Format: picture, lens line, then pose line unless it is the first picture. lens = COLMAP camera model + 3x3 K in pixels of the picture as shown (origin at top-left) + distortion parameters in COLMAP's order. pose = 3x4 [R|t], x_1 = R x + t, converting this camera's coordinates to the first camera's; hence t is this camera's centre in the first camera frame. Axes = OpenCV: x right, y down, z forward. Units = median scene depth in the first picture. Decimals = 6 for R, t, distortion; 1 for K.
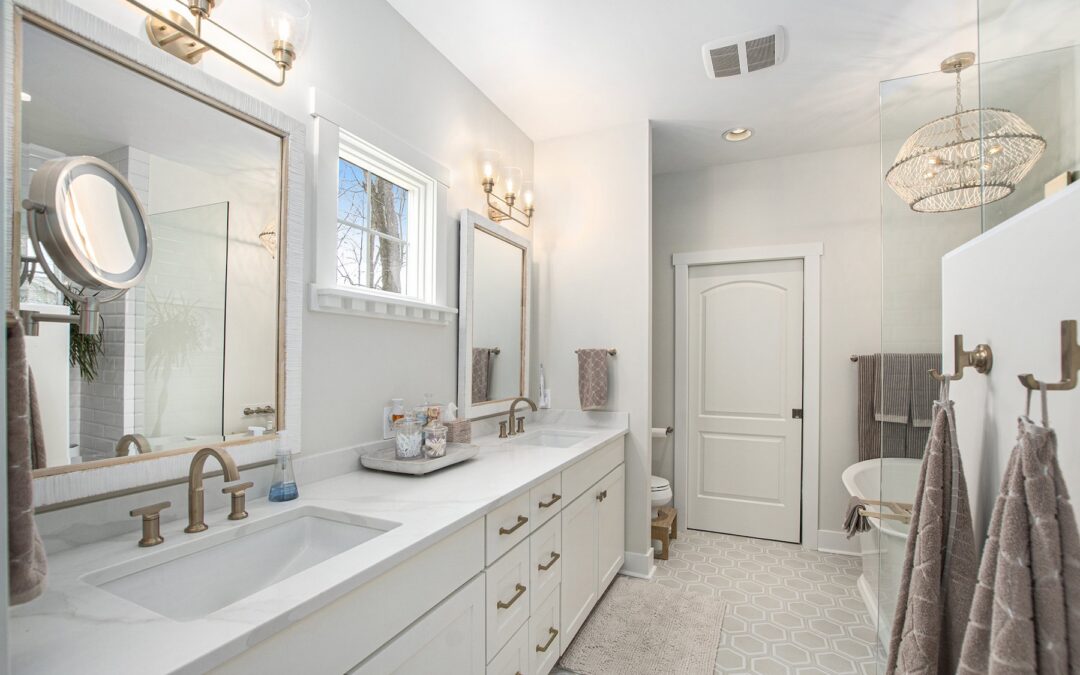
lens RADIAL K [[480.6, 0, 545.0], [0, 480.6, 359.8], [0, 0, 1]] dist [0.000091, 0.000144]
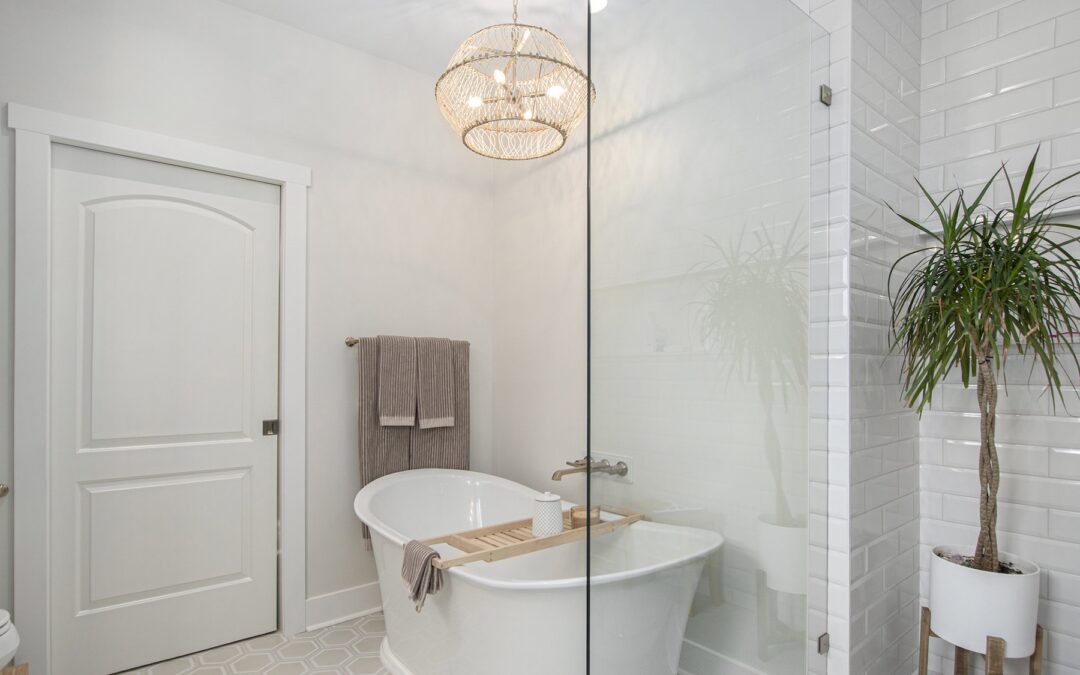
lens RADIAL K [[564.3, 0, 542.8], [0, 564.3, 367.8], [0, 0, 1]] dist [-0.004734, -0.001088]
pose [[0.446480, 0.000317, 0.894794, 0.020452], [-0.003700, 0.999992, 0.001492, 0.032824], [-0.894786, -0.003977, 0.446477, 0.368190]]
